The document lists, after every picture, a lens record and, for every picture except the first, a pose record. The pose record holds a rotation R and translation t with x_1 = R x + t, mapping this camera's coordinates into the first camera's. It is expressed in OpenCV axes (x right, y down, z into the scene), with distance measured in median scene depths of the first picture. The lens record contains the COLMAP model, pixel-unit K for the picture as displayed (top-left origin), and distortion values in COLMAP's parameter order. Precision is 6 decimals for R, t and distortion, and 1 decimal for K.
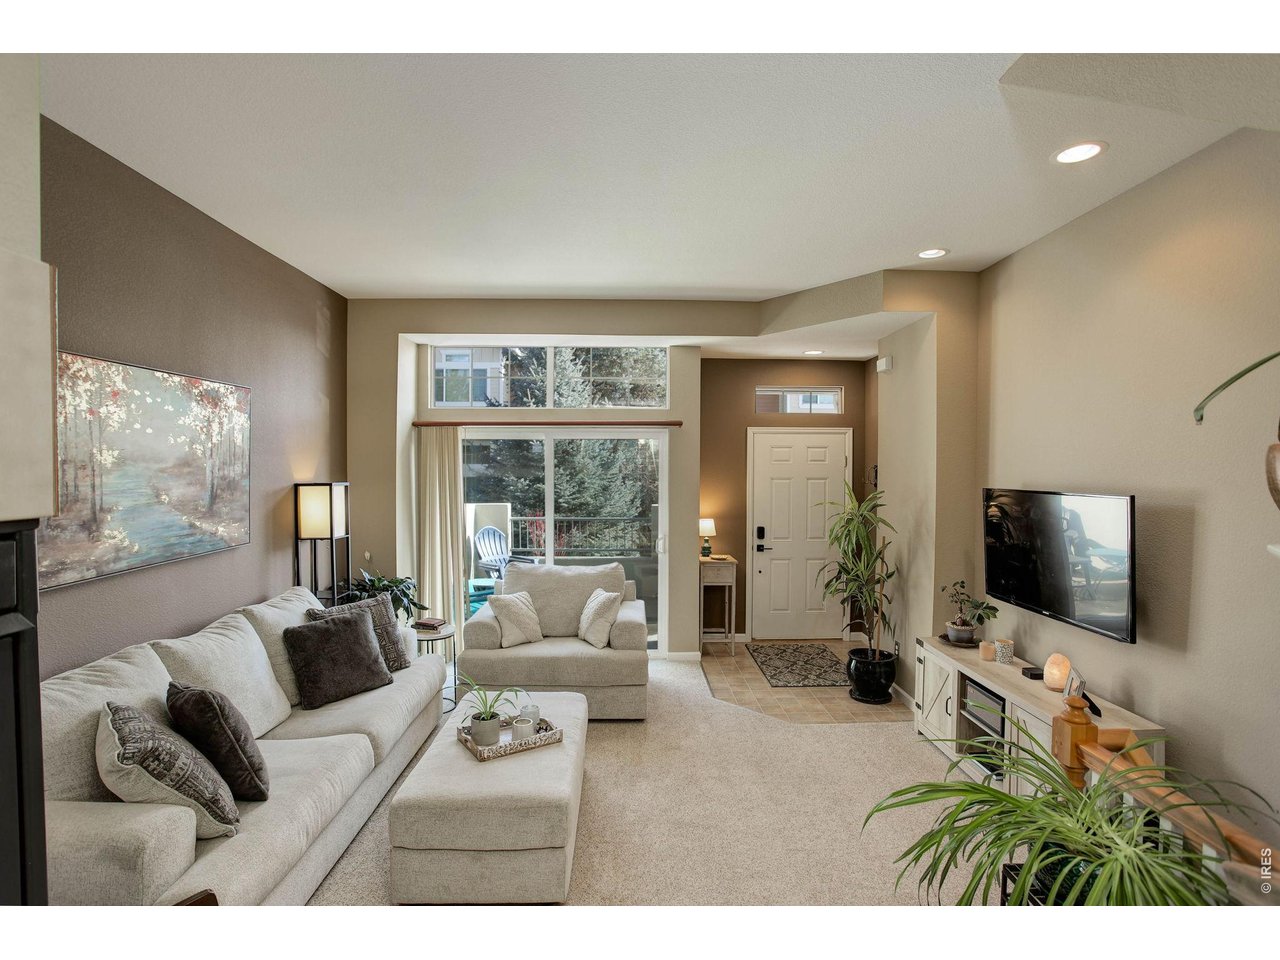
lens RADIAL K [[628.0, 0, 640.0], [0, 628.0, 480.0], [0, 0, 1]] dist [-0.083261, 0.036714]
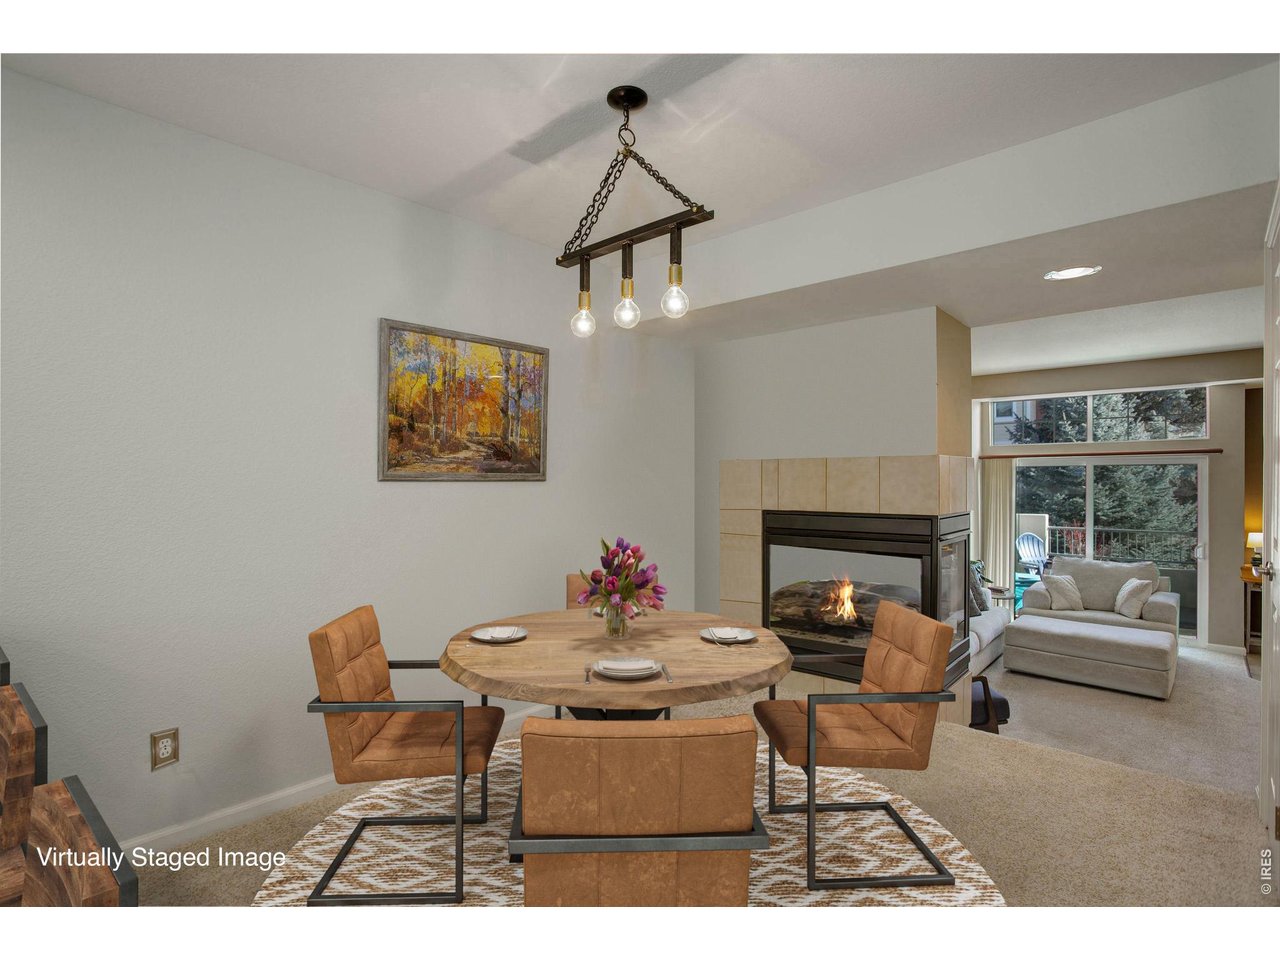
lens RADIAL K [[628.0, 0, 640.0], [0, 628.0, 480.0], [0, 0, 1]] dist [-0.083261, 0.036714]
pose [[0.715880, -0.001260, -0.698223, 0.086672], [-0.009365, 0.999891, -0.011406, -0.014108], [0.698161, 0.014704, 0.715790, -0.725689]]
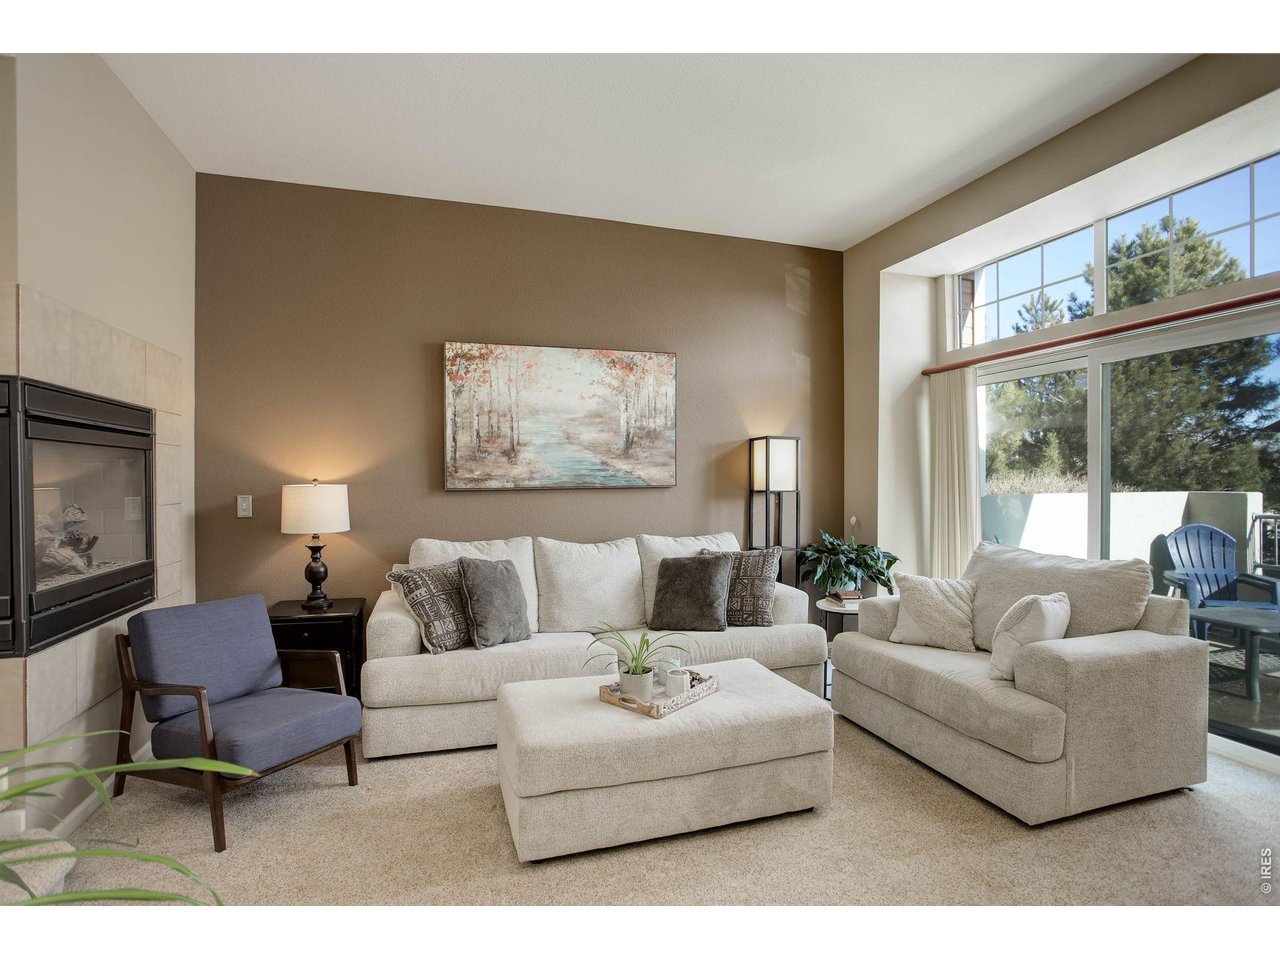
lens RADIAL K [[628.0, 0, 640.0], [0, 628.0, 480.0], [0, 0, 1]] dist [-0.083261, 0.036714]
pose [[0.288878, -0.006101, -0.957346, 0.399150], [-0.016334, 0.999803, -0.011300, 0.087673], [0.957227, 0.018902, 0.288722, 0.480709]]
